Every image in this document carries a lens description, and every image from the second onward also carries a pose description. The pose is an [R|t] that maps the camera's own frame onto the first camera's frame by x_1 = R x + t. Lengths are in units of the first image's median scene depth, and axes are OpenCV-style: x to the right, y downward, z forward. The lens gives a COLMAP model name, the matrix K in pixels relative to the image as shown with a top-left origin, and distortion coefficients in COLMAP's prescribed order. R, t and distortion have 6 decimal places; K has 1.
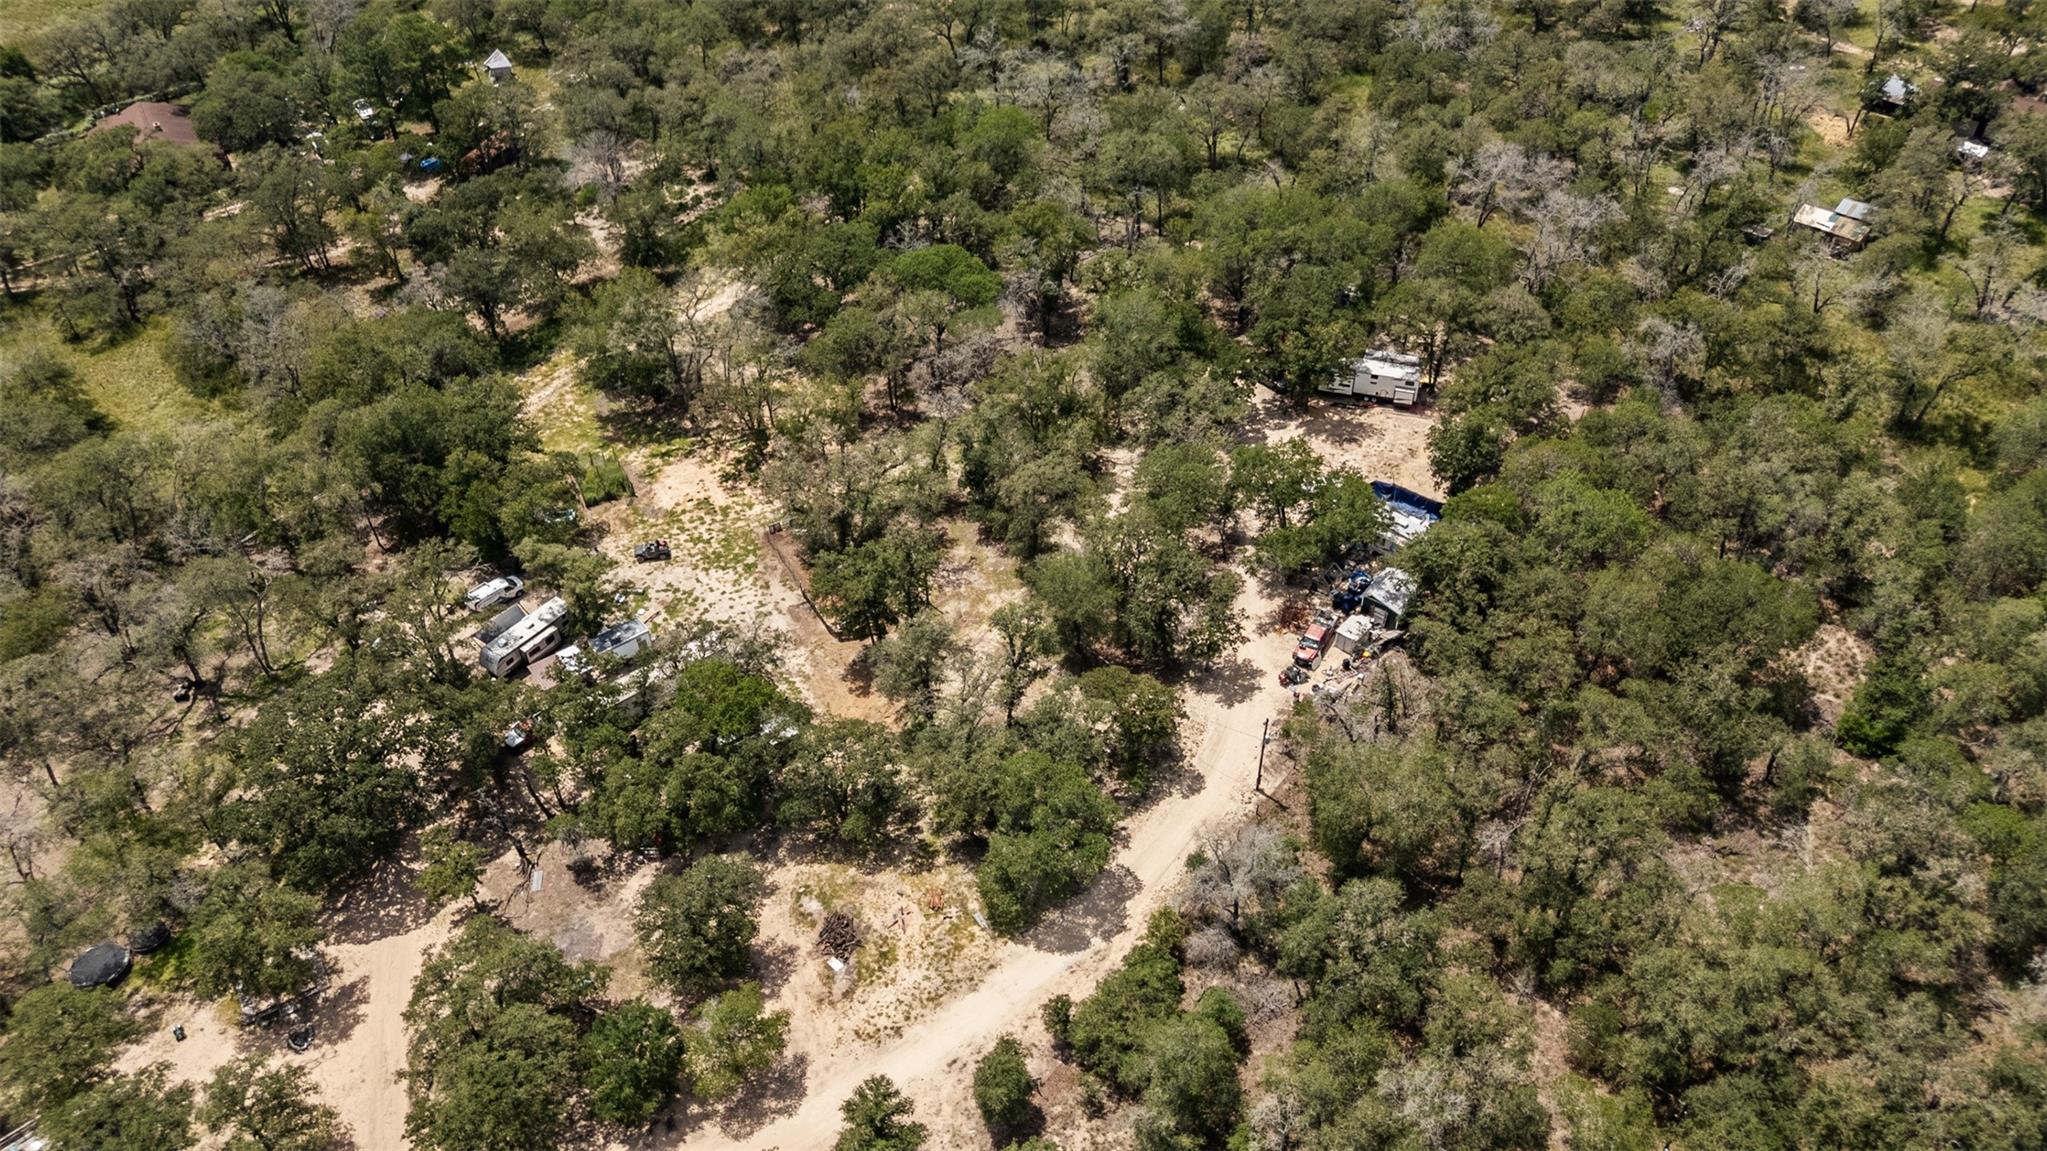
lens RADIAL K [[1515.9, 0, 1034.6], [0, 1515.9, 561.8], [0, 0, 1]] dist [0.068237, -0.068551]
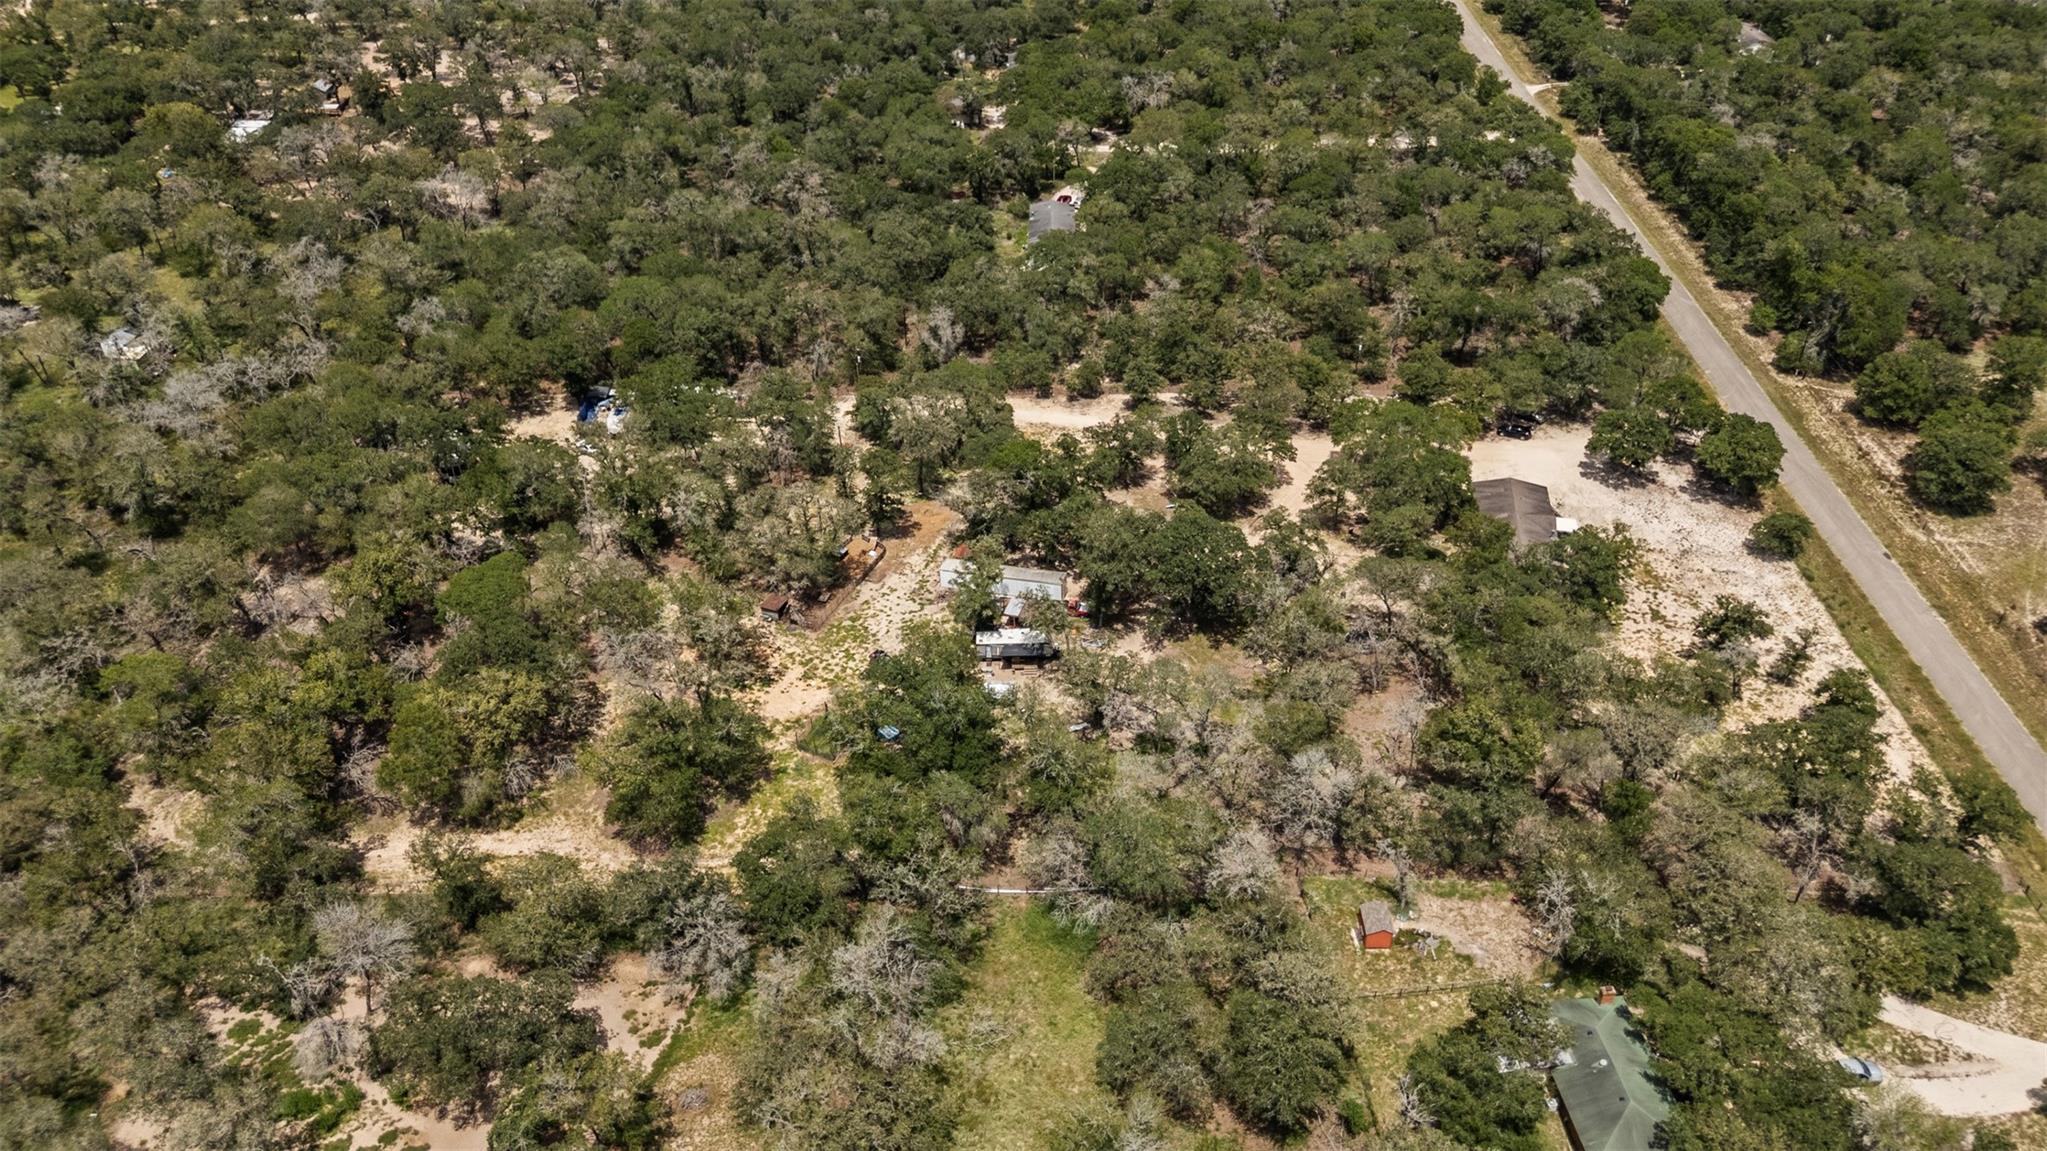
lens RADIAL K [[1515.9, 0, 1019.0], [0, 1515.9, 562.8], [0, 0, 1]] dist [0.068237, -0.068551]
pose [[-0.592920, -0.437355, 0.676141, -1.099792], [0.550750, 0.392313, 0.736726, -0.866983], [-0.587469, 0.809204, 0.008263, 0.872515]]
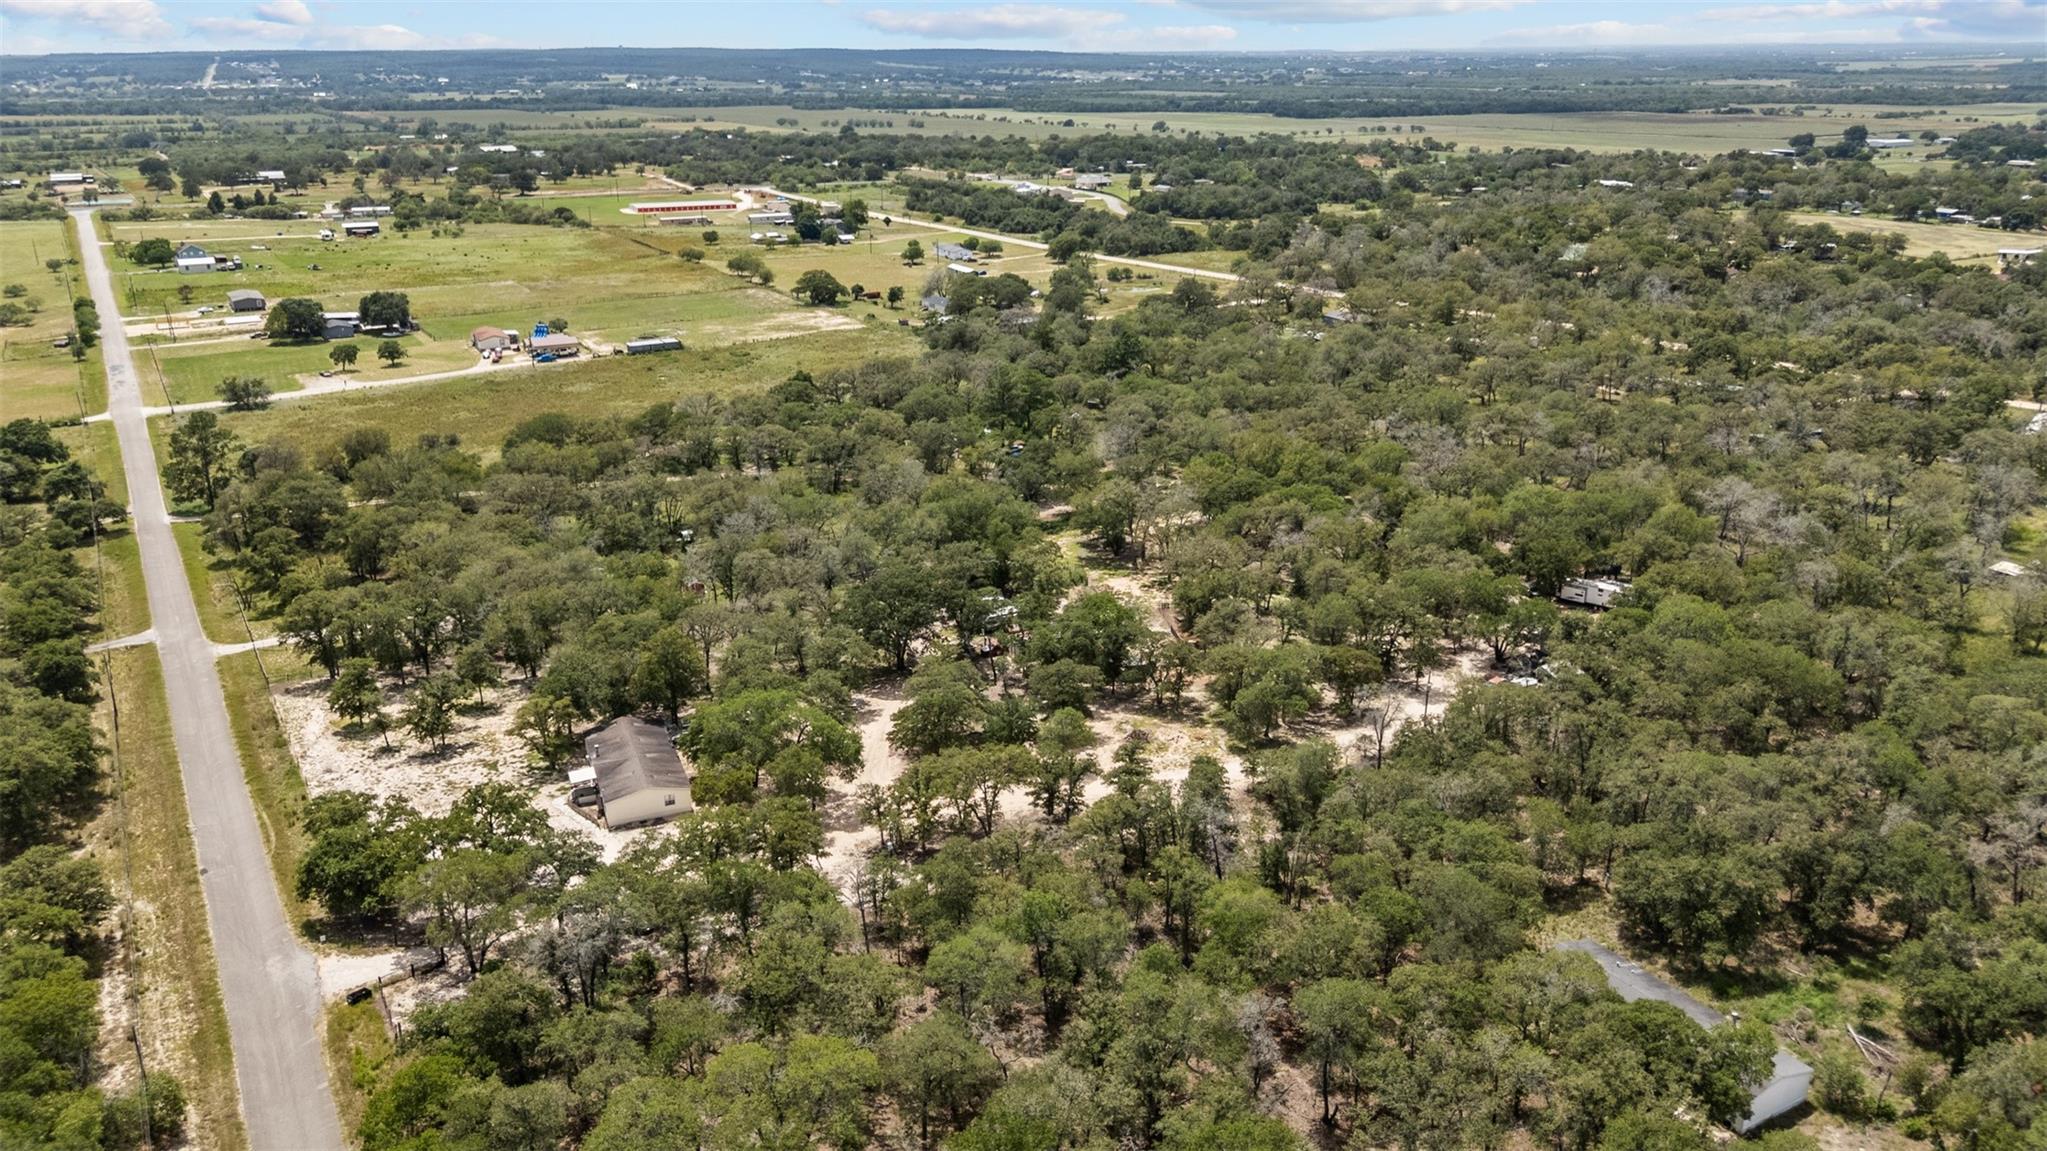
lens RADIAL K [[1515.9, 0, 1029.7], [0, 1515.9, 559.2], [0, 0, 1]] dist [0.068237, -0.068551]
pose [[0.926682, 0.128786, -0.353093, 0.251498], [-0.254149, 0.906831, -0.336253, 0.506814], [0.276891, 0.401338, 0.873075, -0.437410]]
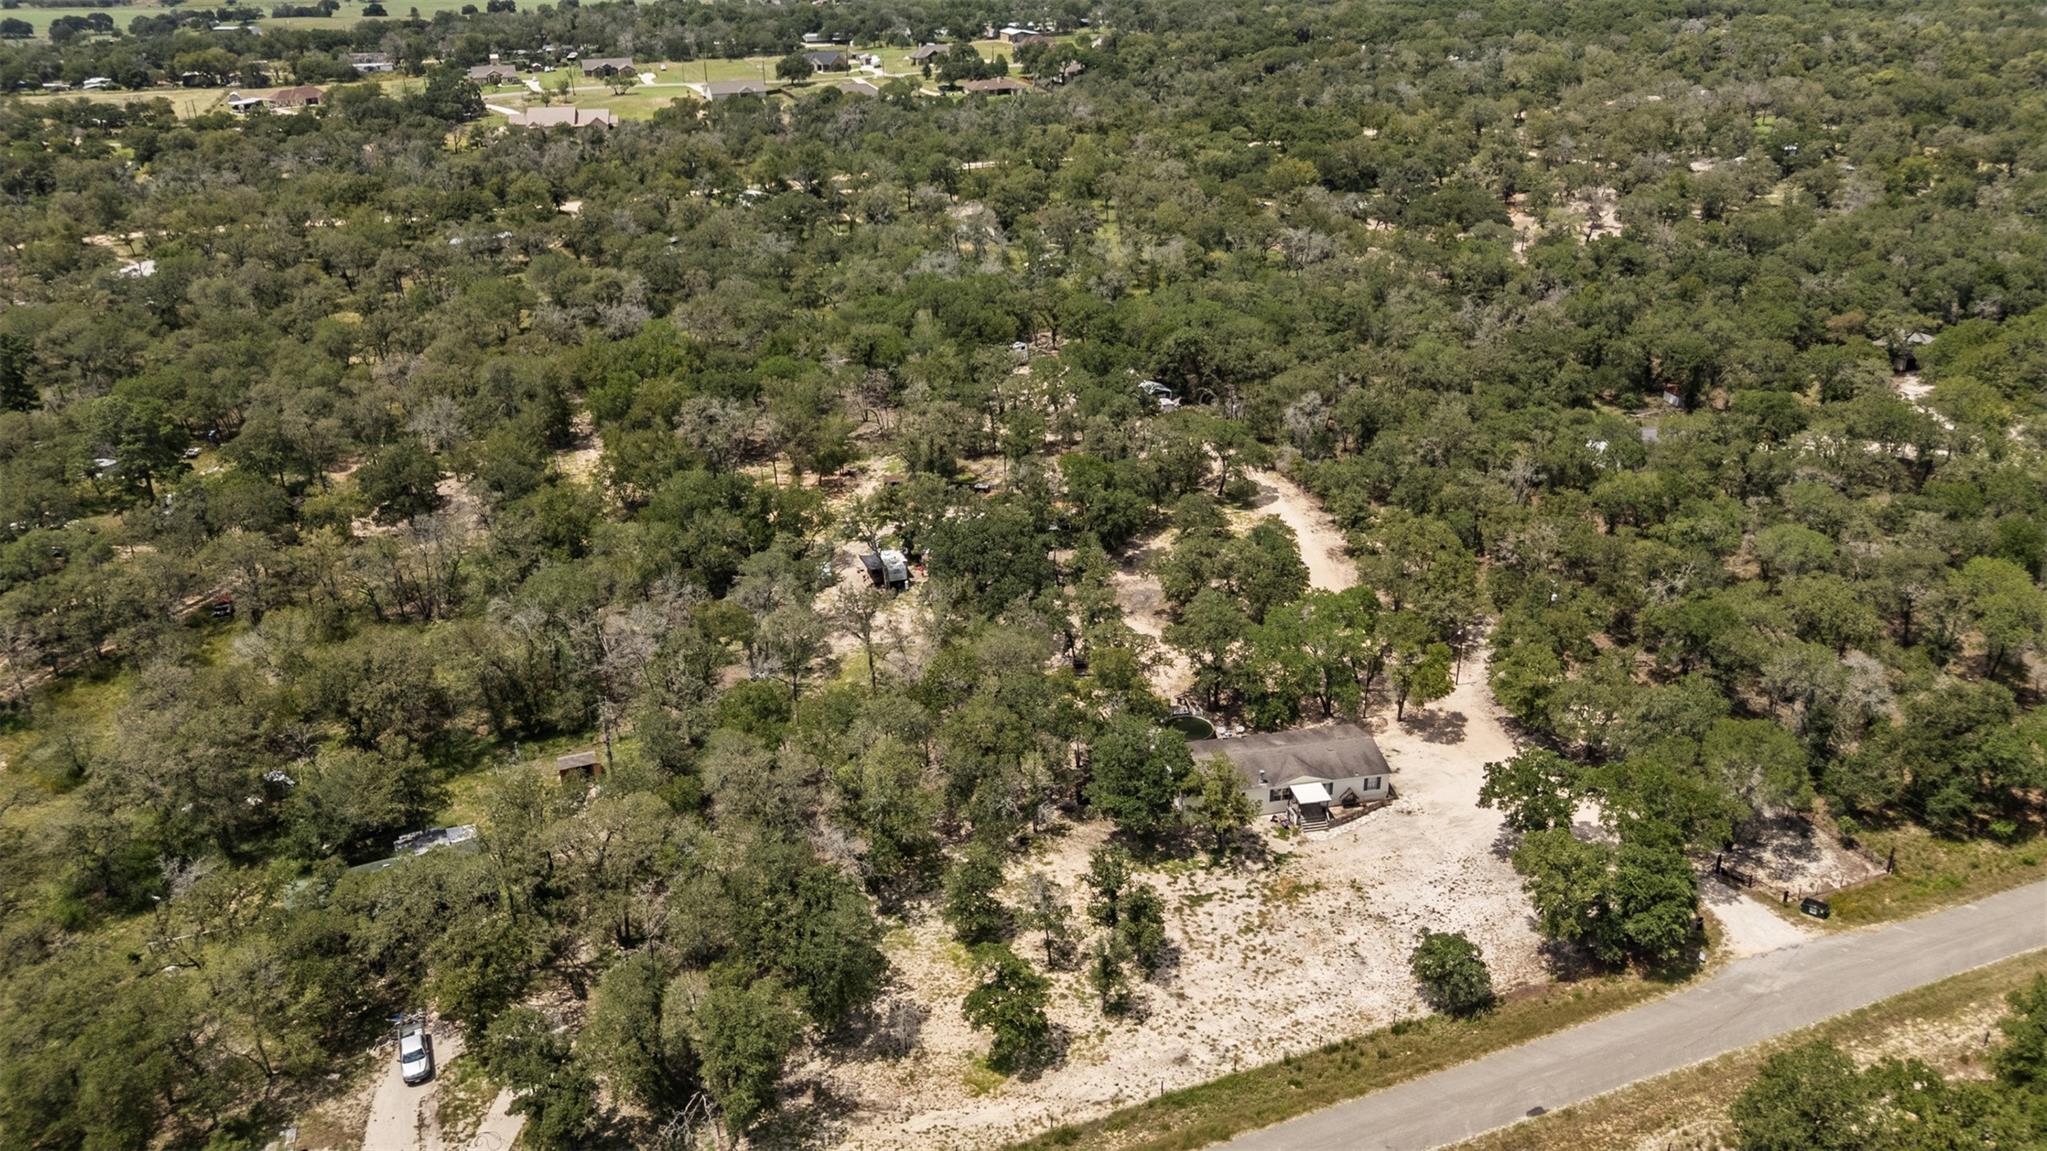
lens RADIAL K [[1515.9, 0, 1028.7], [0, 1515.9, 570.1], [0, 0, 1]] dist [0.068237, -0.068551]
pose [[0.544769, -0.338948, 0.767034, -1.266781], [0.559030, 0.828571, -0.030898, 0.158818], [-0.625070, 0.445627, 0.640862, 0.010825]]
